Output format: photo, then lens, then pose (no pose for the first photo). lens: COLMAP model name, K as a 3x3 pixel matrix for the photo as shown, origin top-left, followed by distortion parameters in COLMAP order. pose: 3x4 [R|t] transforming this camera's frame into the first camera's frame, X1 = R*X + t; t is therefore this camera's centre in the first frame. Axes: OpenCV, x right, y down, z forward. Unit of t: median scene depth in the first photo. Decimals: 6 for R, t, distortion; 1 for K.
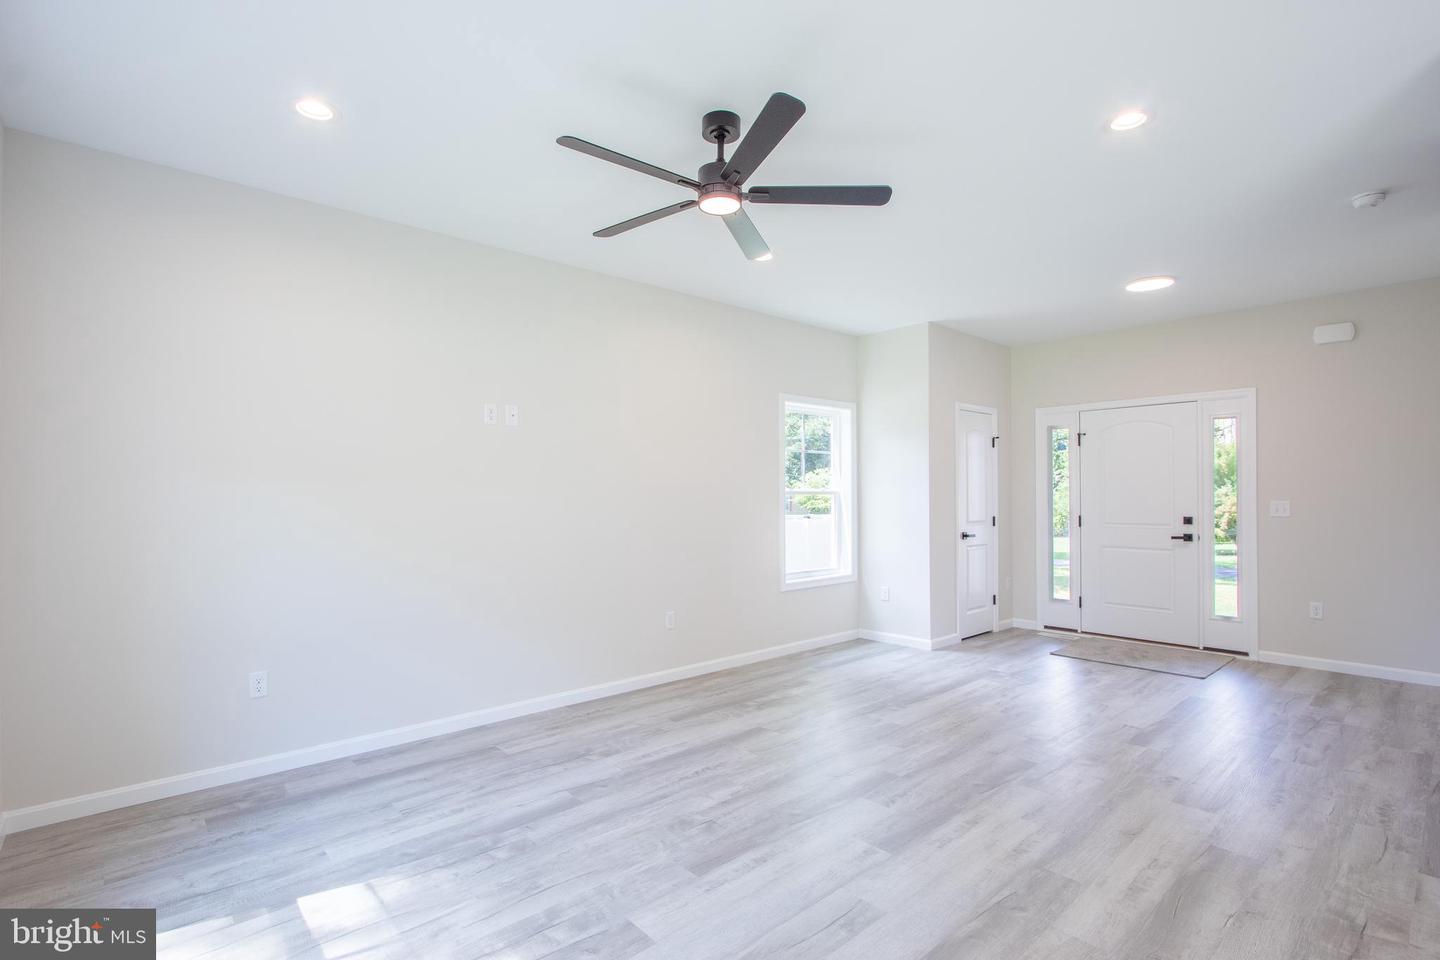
lens RADIAL K [[681.4, 0, 717.5], [0, 681.4, 491.0], [0, 0, 1]] dist [-0.015706, 0.000486]
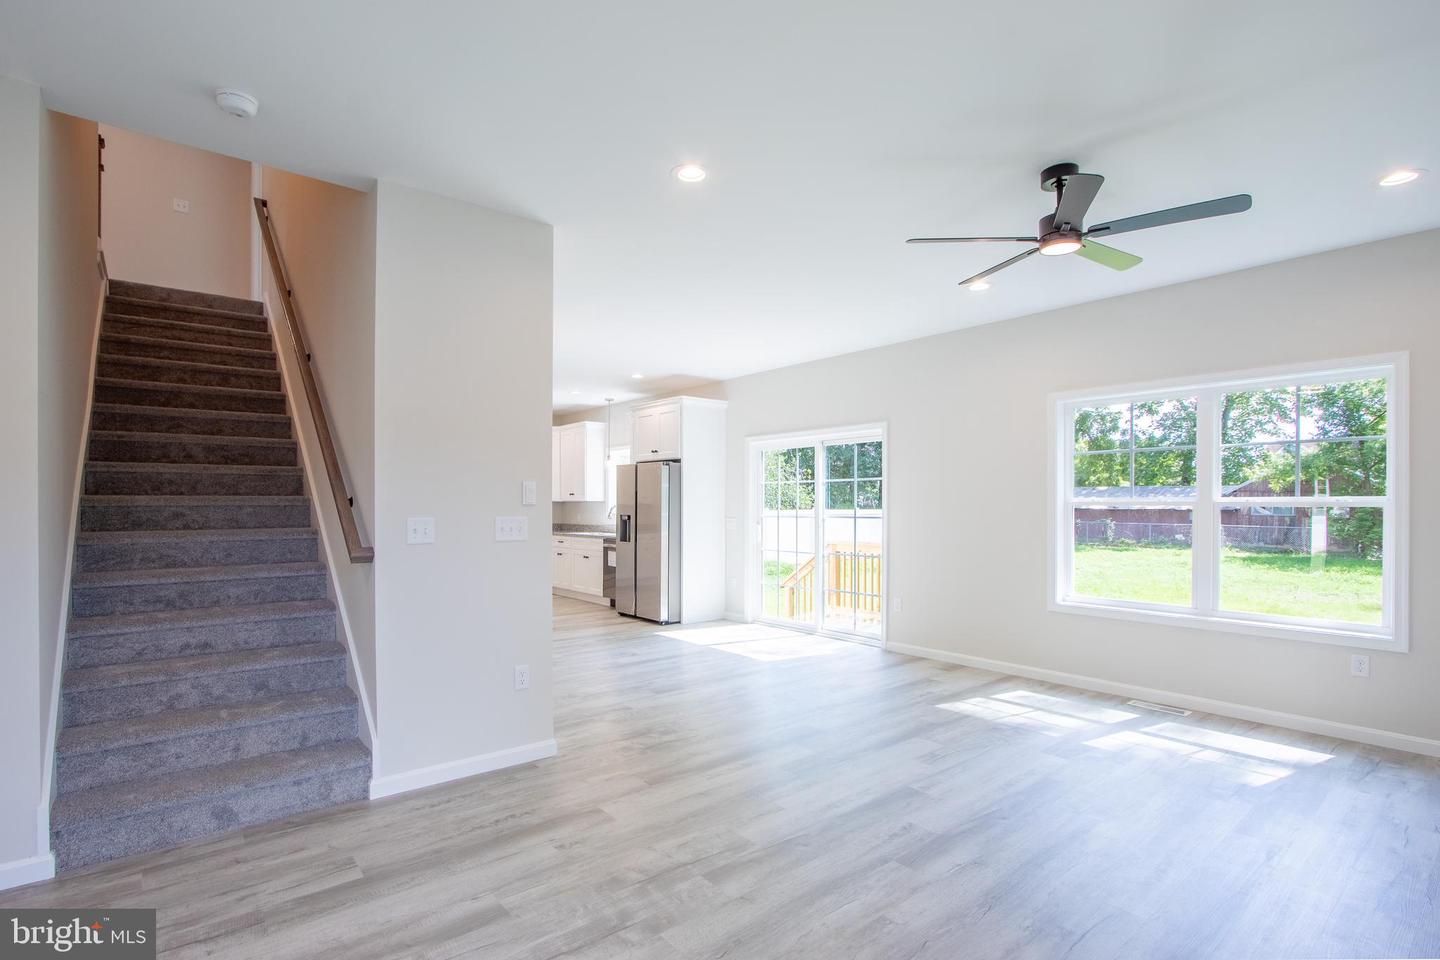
lens RADIAL K [[684.9, 0, 716.5], [0, 684.9, 509.0], [0, 0, 1]] dist [-0.016434, 0.000173]
pose [[-0.999230, 0.001955, 0.039185, 0.405361], [0.001884, 0.999997, -0.001843, 0.009720], [-0.039189, -0.001768, -0.999230, 1.646892]]
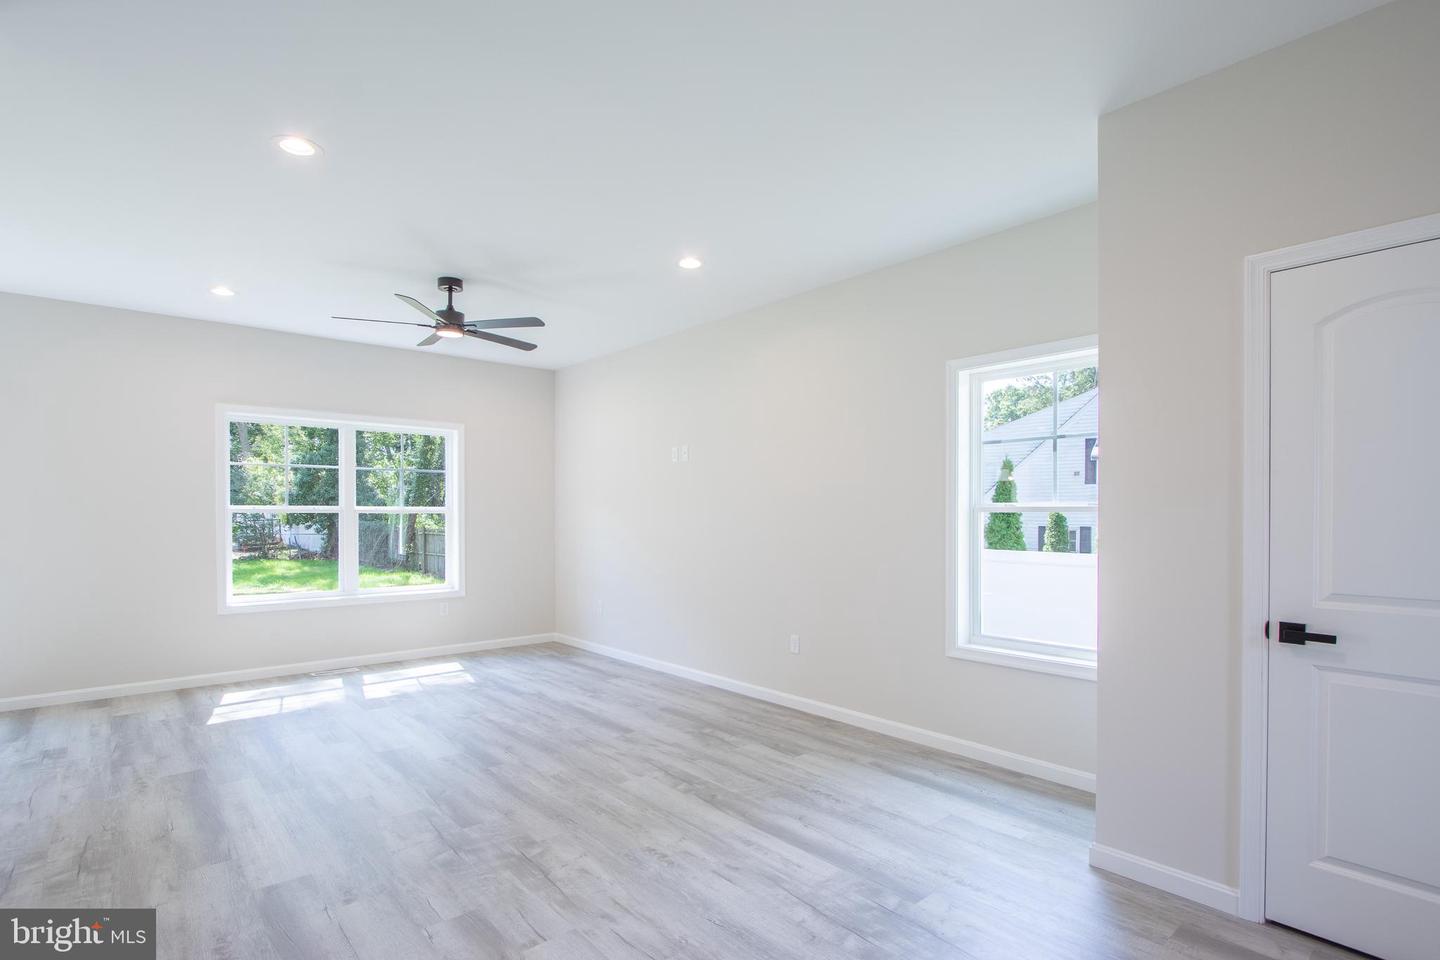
lens RADIAL K [[704.1, 0, 712.9], [0, 704.1, 514.6], [0, 0, 1]] dist [-0.018573, 0.000365]
pose [[-0.016382, 0.005046, -0.999853, 1.279170], [0.006423, 0.999967, 0.004941, 0.004955], [0.999845, -0.006341, -0.016414, 1.265838]]
